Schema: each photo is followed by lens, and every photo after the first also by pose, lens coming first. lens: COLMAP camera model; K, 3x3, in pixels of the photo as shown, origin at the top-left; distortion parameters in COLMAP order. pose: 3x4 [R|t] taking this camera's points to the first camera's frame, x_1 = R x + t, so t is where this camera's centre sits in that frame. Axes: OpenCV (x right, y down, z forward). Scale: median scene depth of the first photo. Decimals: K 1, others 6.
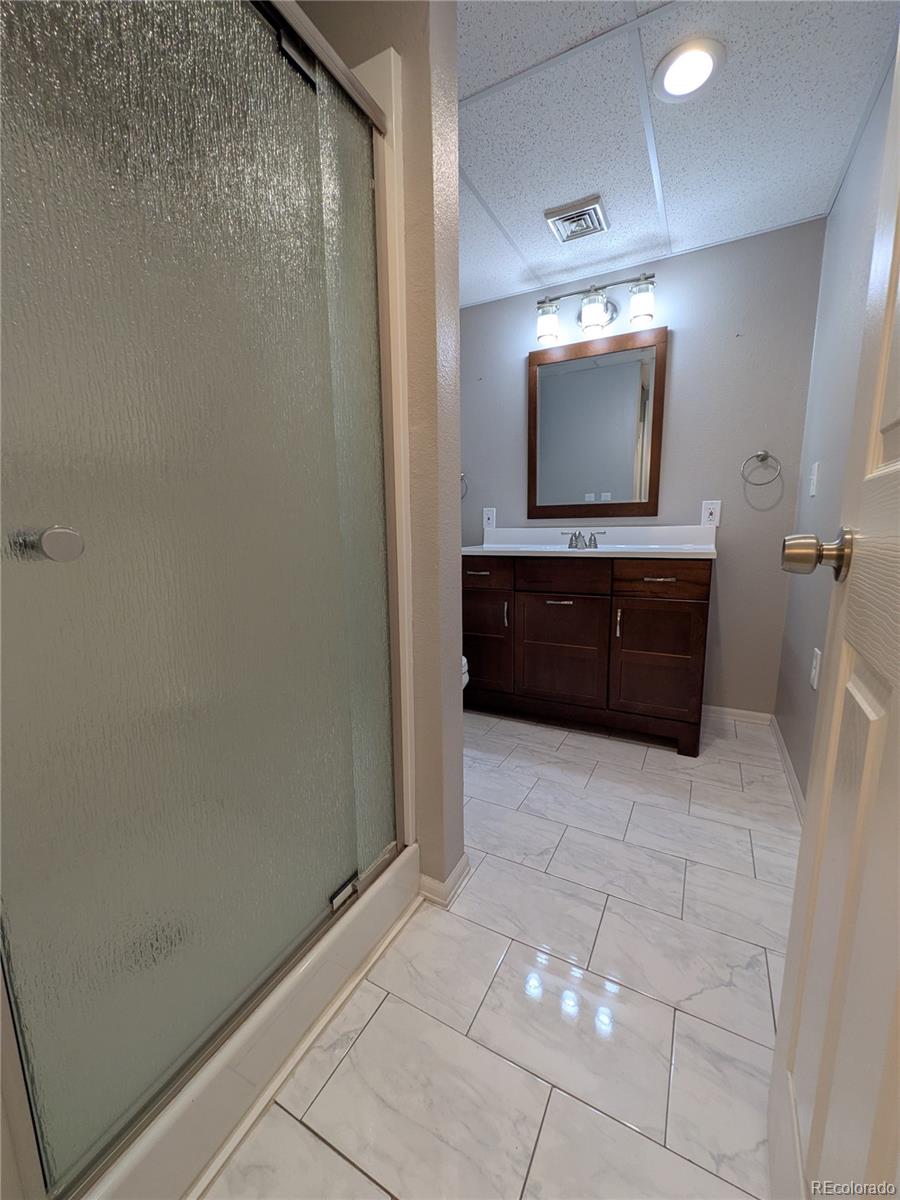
lens RADIAL K [[476.1, 0, 452.6], [0, 476.1, 601.6], [0, 0, 1]] dist [0.001107, -0.000268]
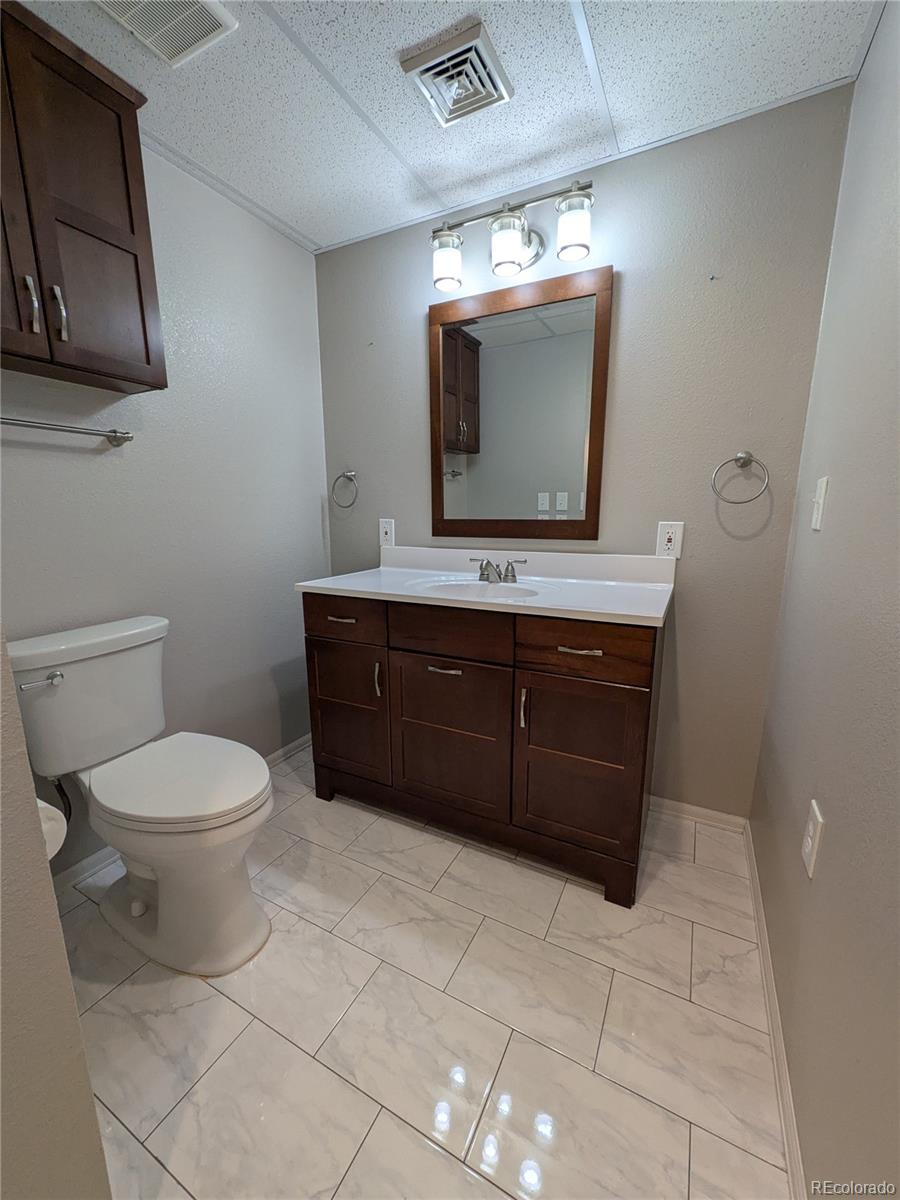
lens RADIAL K [[476.1, 0, 449.2], [0, 476.1, 601.9], [0, 0, 1]] dist [0.001107, -0.000268]
pose [[0.999922, 0.008150, 0.009451, 0.218706], [-0.008519, 0.999178, 0.039629, -0.122670], [-0.009120, -0.039706, 0.999170, 0.306302]]
